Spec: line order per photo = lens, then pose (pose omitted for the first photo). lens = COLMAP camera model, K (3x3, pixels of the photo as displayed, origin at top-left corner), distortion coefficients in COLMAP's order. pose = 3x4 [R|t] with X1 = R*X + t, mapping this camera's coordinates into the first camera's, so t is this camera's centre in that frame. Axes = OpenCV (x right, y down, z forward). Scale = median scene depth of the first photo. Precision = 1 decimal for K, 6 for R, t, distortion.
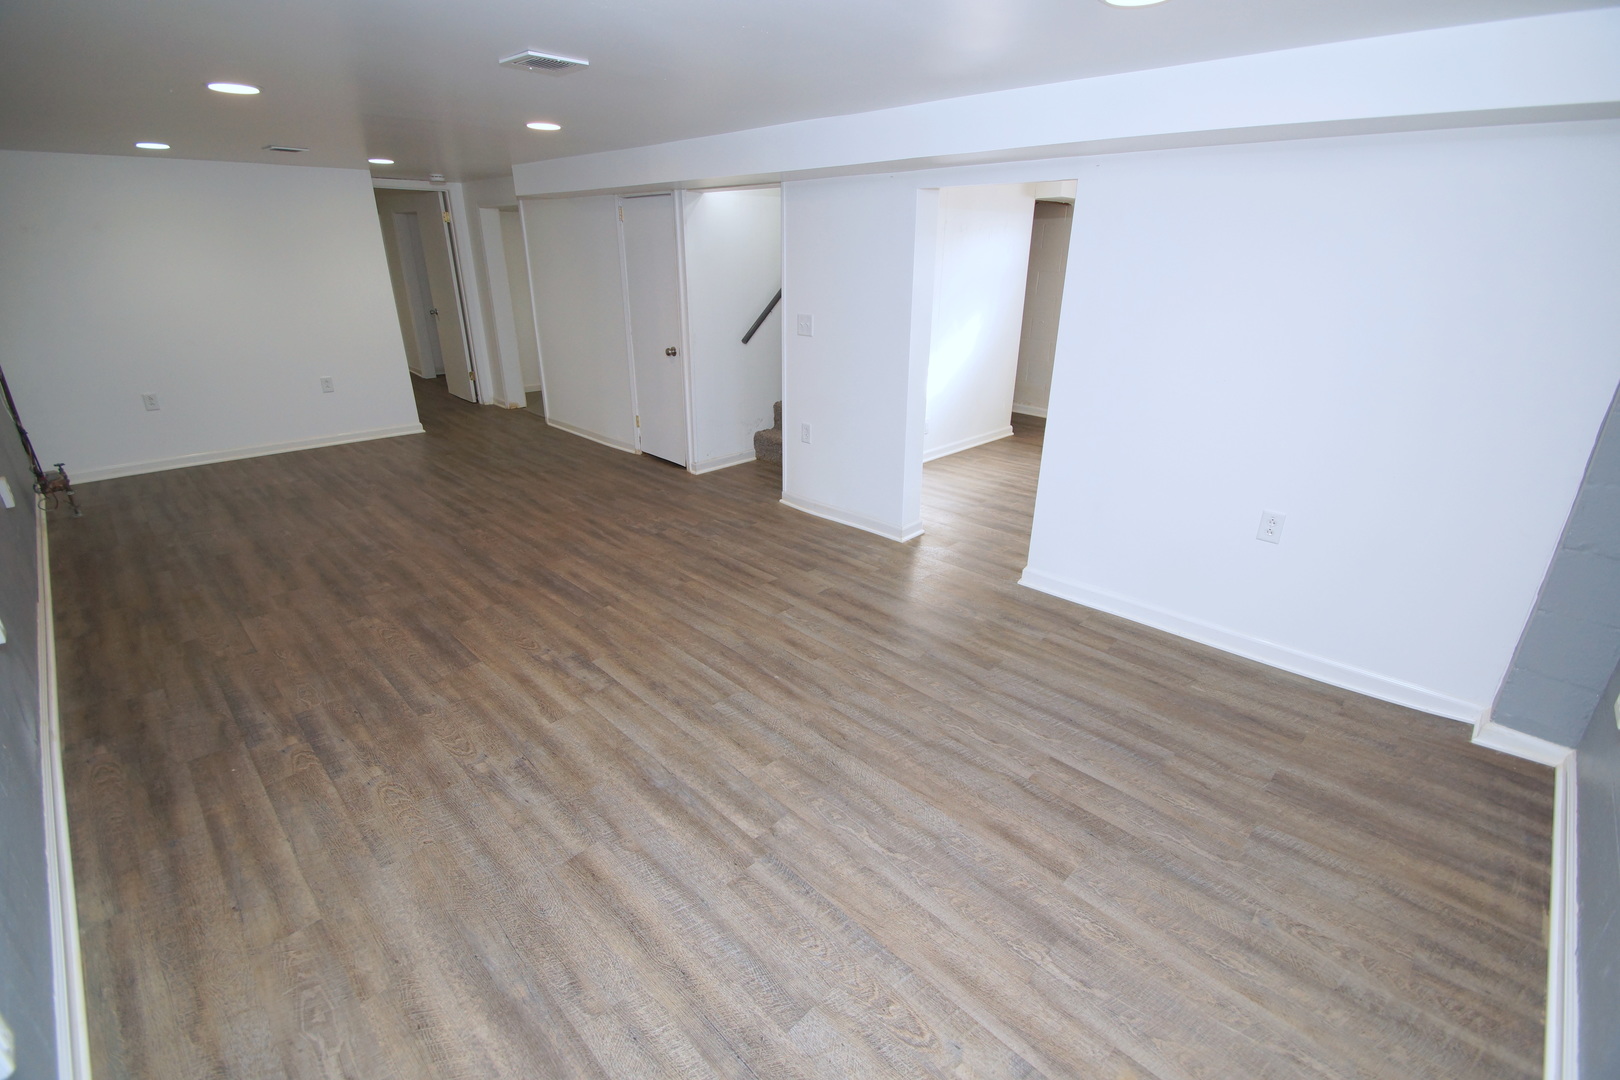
lens RADIAL K [[725.9, 0, 810.0], [0, 725.9, 540.0], [0, 0, 1]] dist [-0.000086, -0.000443]
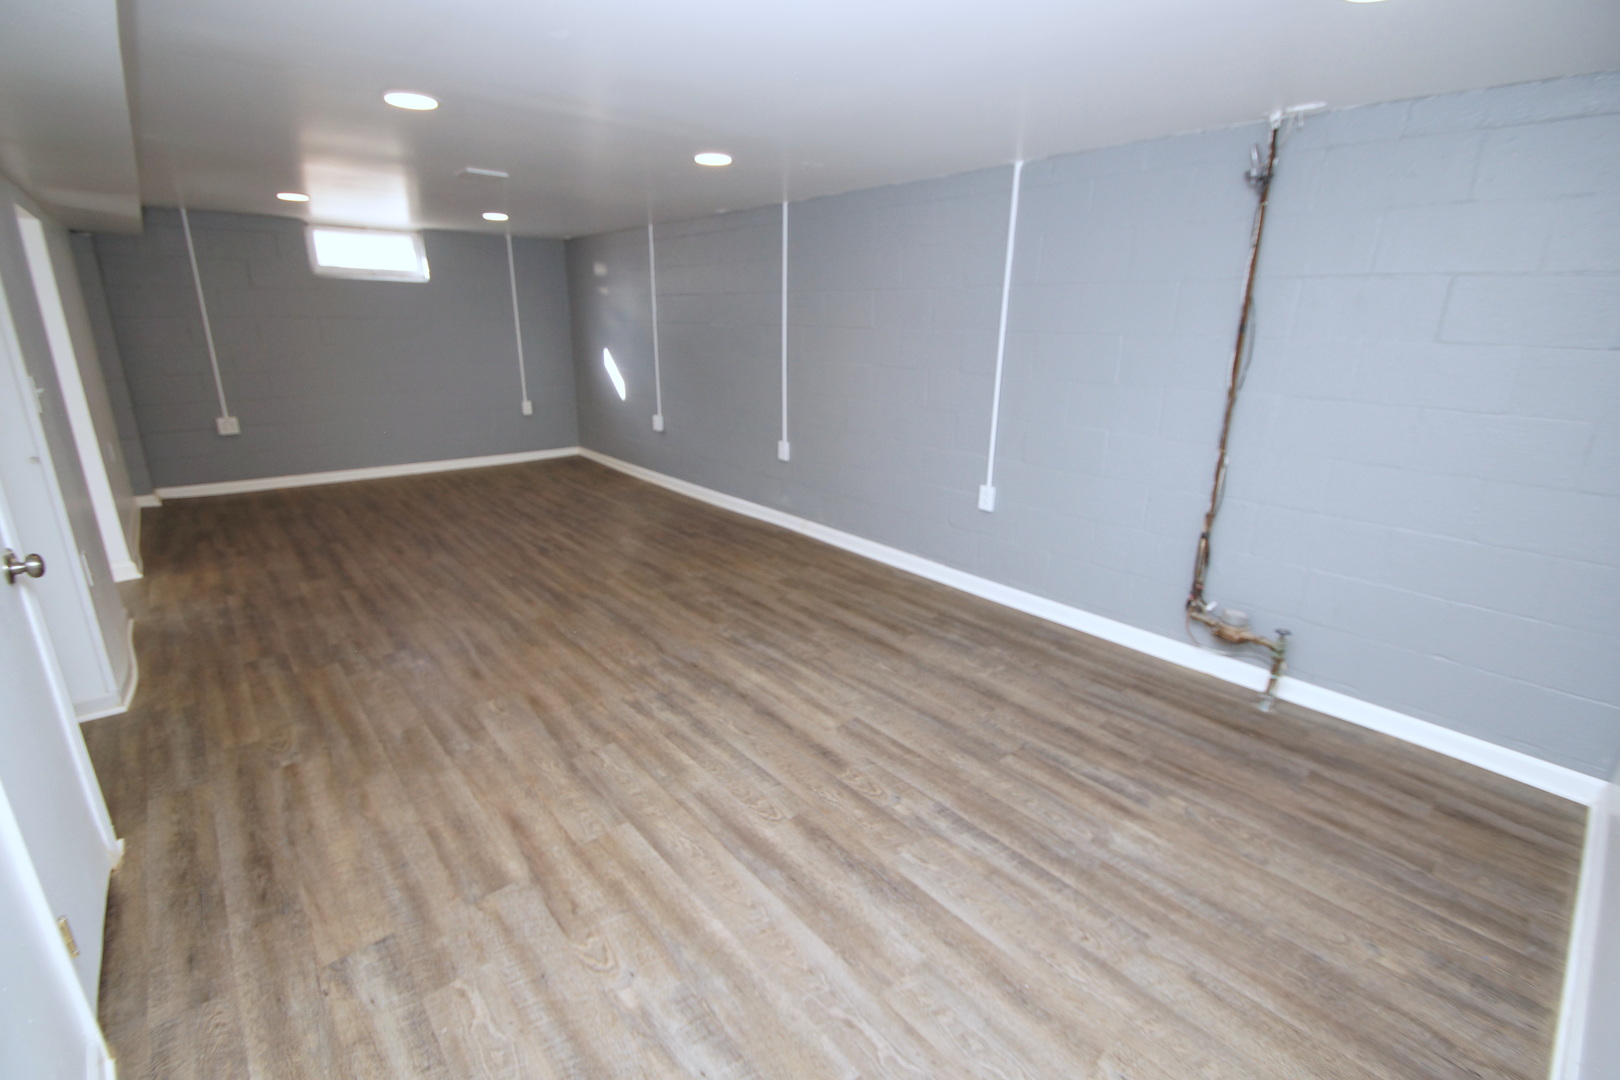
lens RADIAL K [[725.9, 0, 810.0], [0, 725.9, 540.0], [0, 0, 1]] dist [-0.000086, -0.000443]
pose [[-0.996767, -0.046652, 0.065414, -0.681721], [0.004236, 0.782510, 0.622624, -0.569475], [-0.080234, 0.620888, -0.779782, 1.492336]]
